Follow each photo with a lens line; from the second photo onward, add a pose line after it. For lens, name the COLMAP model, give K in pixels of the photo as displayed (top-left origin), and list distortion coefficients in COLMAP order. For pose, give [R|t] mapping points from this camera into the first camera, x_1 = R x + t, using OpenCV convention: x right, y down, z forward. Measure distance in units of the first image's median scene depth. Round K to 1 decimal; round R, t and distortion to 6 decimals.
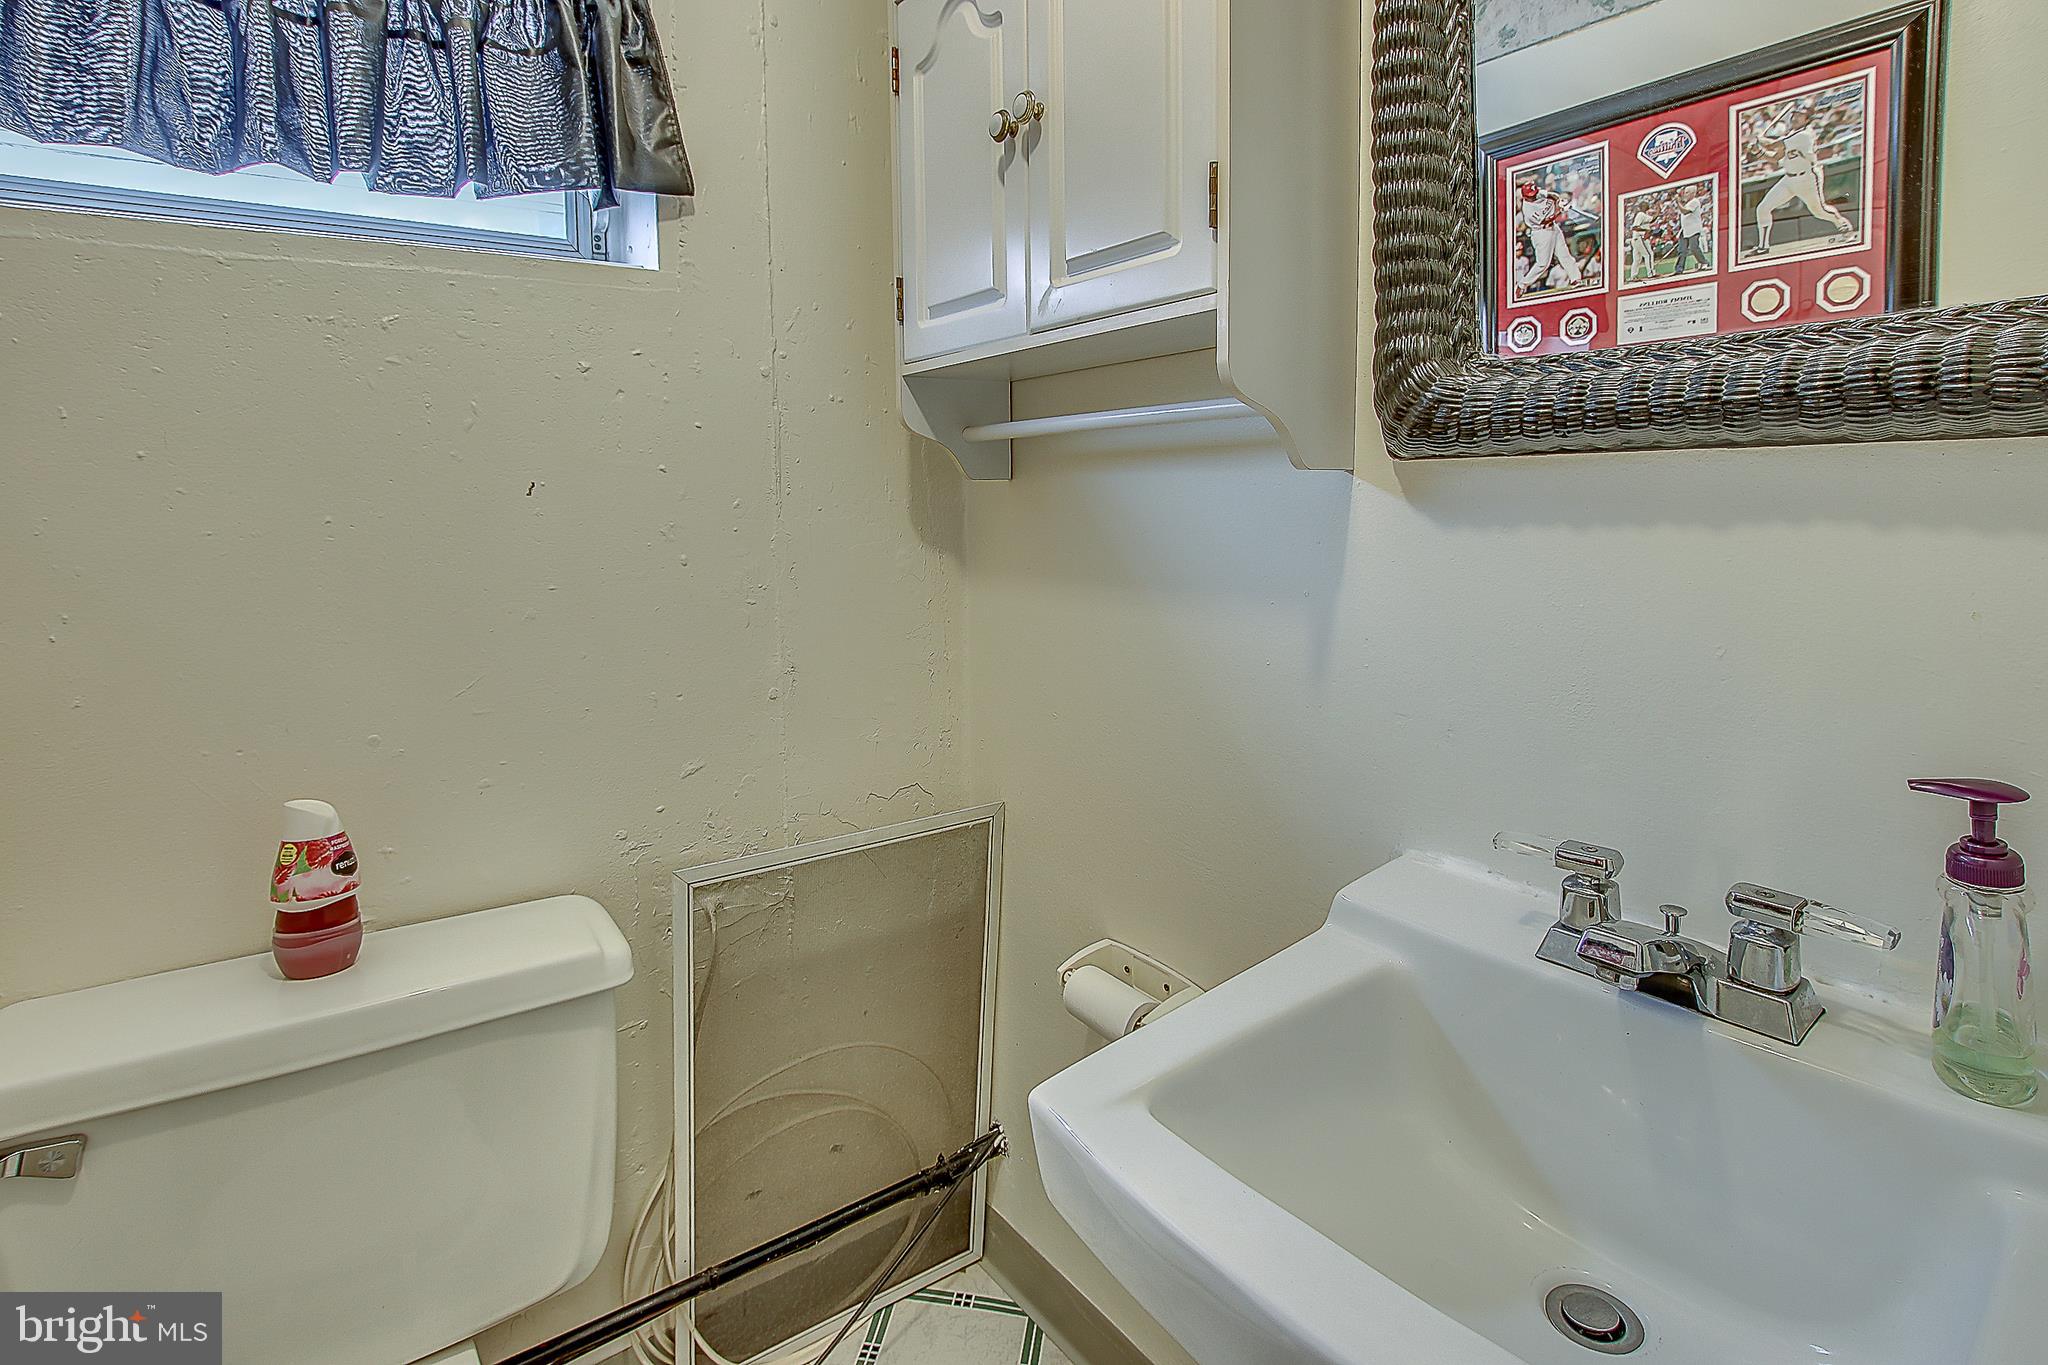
lens RADIAL K [[951.5, 0, 1011.1], [0, 951.5, 631.0], [0, 0, 1]] dist [-0.025710, 0.000779]
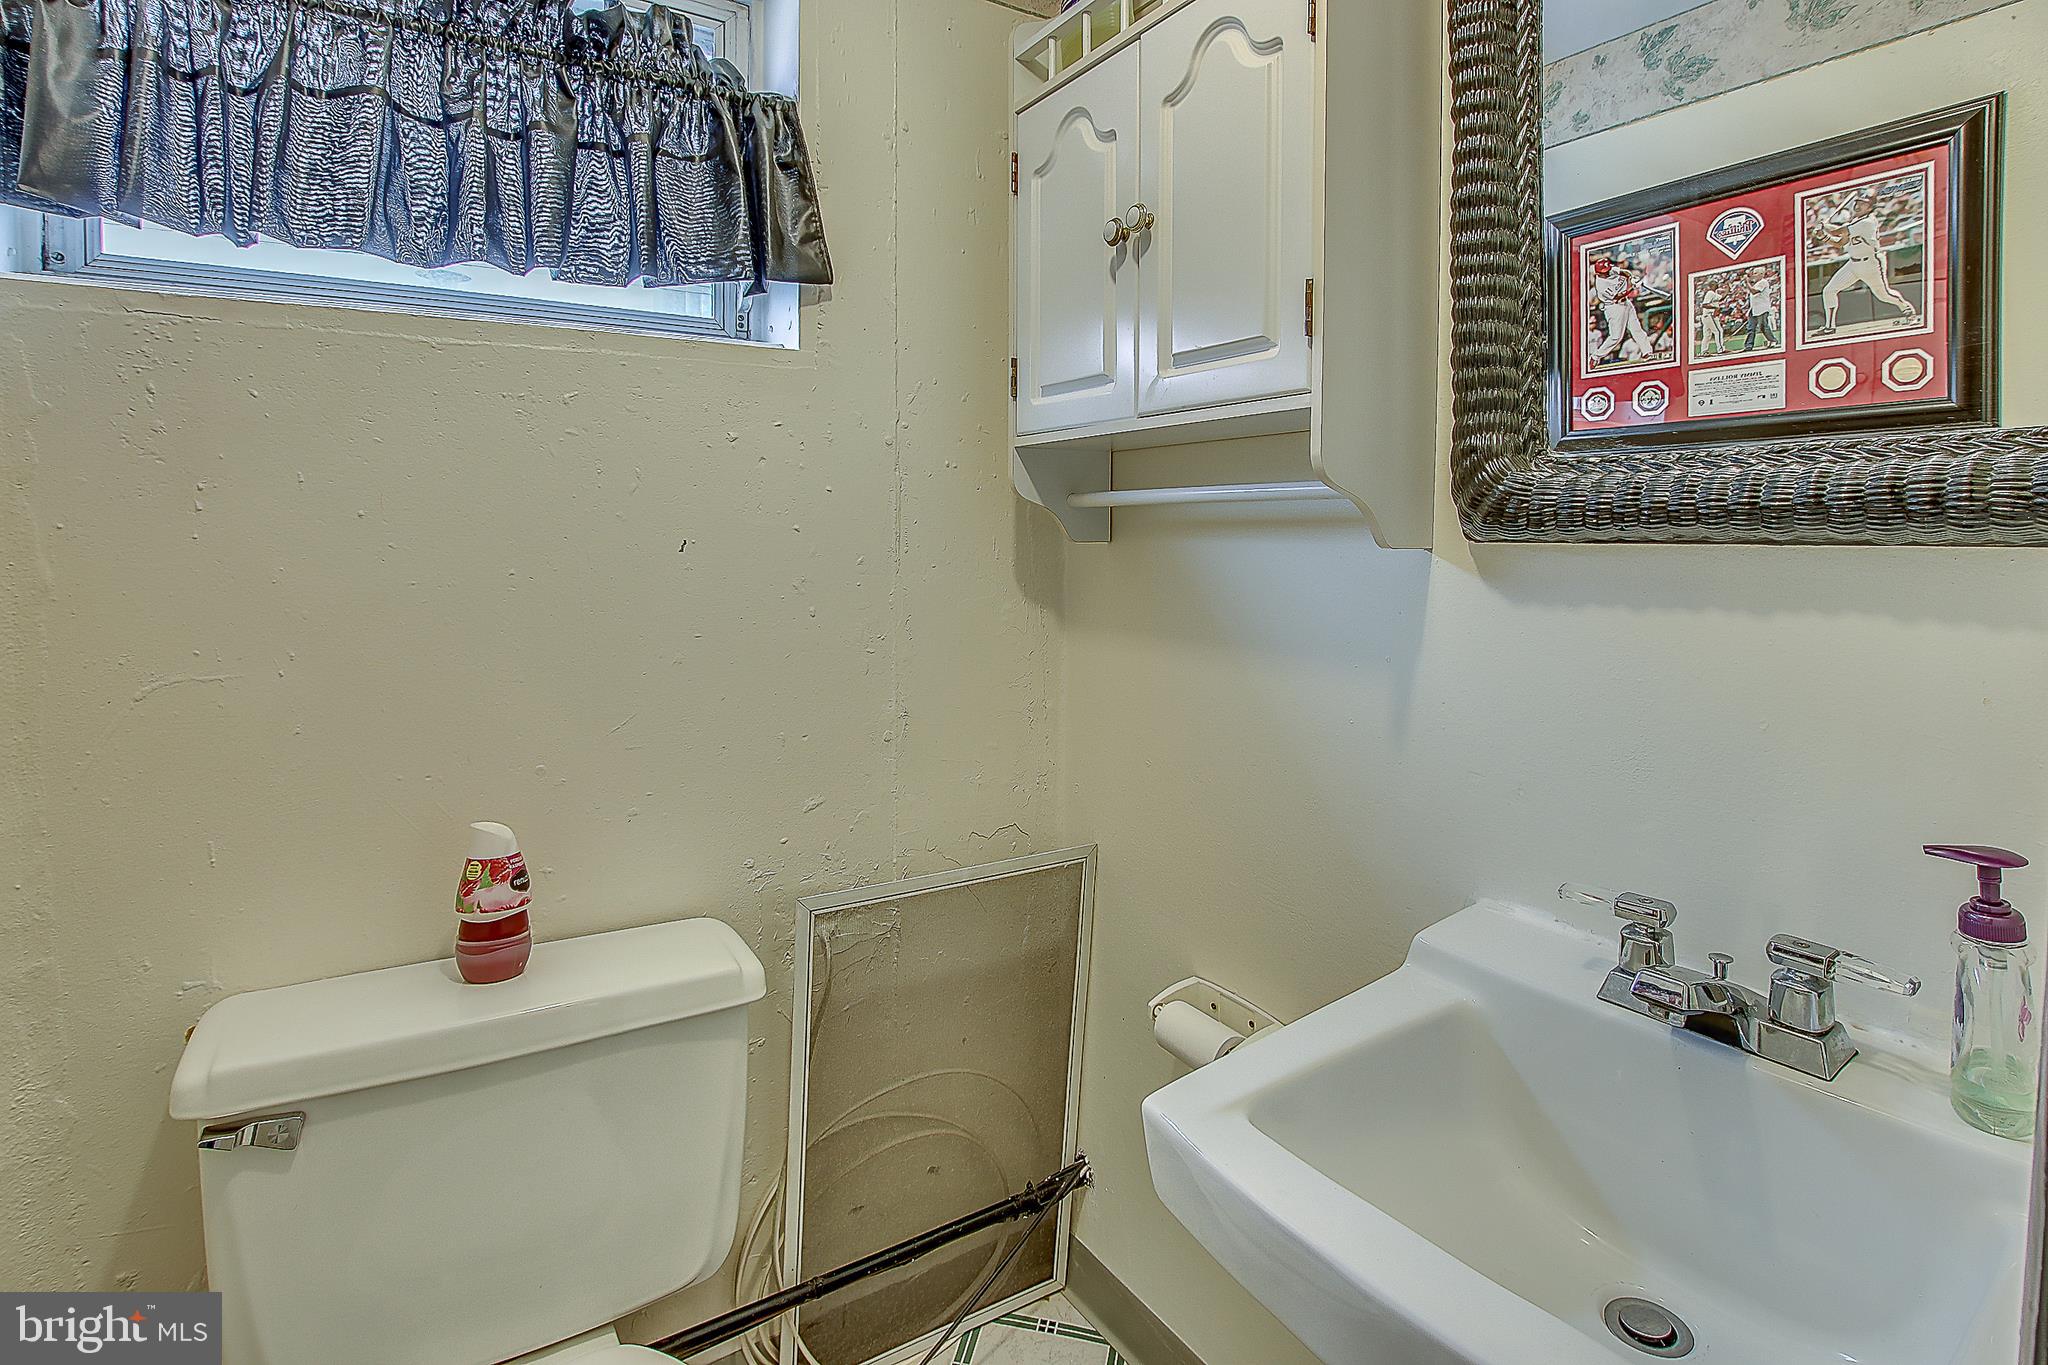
lens RADIAL K [[997.2, 0, 1028.6], [0, 997.2, 610.4], [0, 0, 1]] dist [-0.027253, -0.000526]
pose [[0.999077, 0.022919, -0.036322, -0.058866], [-0.024852, 0.998248, -0.053700, -0.022467], [0.035027, 0.054553, 0.997896, -0.150697]]
